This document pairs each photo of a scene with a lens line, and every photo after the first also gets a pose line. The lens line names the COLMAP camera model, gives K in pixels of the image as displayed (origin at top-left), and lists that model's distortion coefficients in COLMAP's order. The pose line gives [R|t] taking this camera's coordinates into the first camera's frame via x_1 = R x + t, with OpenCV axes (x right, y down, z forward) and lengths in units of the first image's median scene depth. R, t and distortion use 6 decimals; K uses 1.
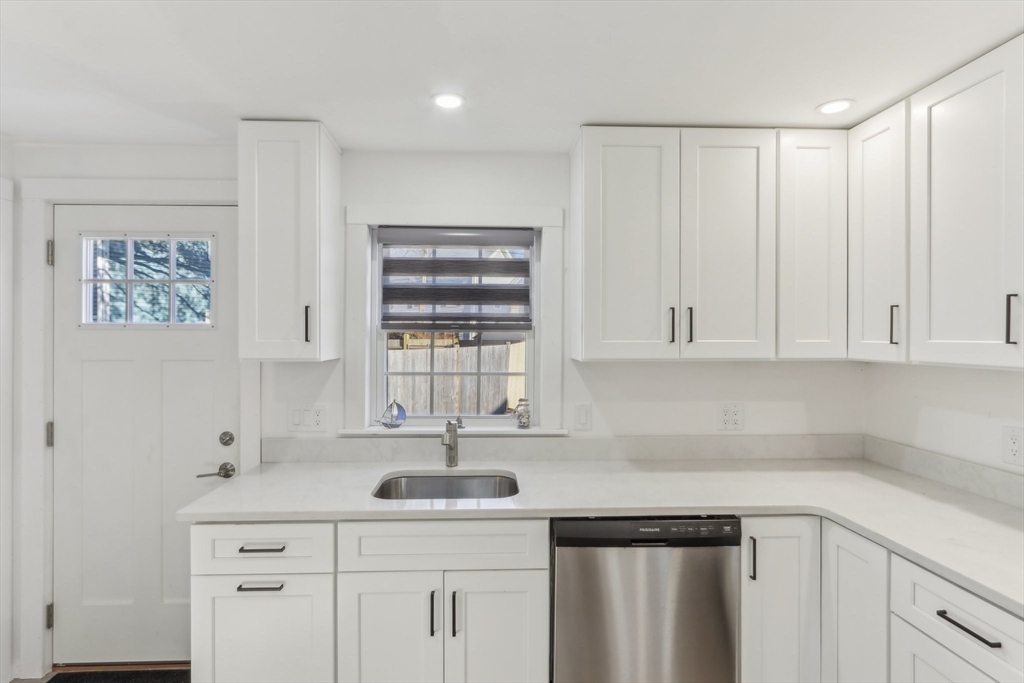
lens RADIAL K [[519.0, 0, 510.2], [0, 519.0, 334.8], [0, 0, 1]] dist [-0.006224, 0.000707]
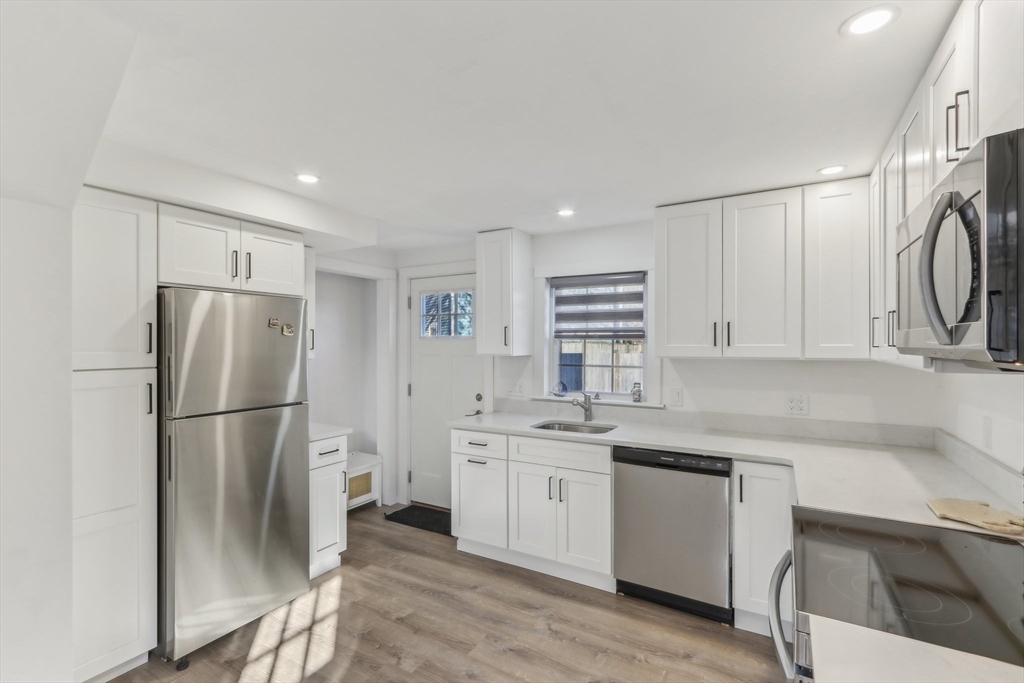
lens RADIAL K [[486.1, 0, 512.0], [0, 486.1, 341.5], [0, 0, 1]] dist [0.000761, 0.000163]
pose [[0.842395, -0.004168, -0.538845, 0.509866], [0.003822, 0.999991, -0.001761, 0.001637], [0.538847, -0.000575, 0.842403, -0.426139]]
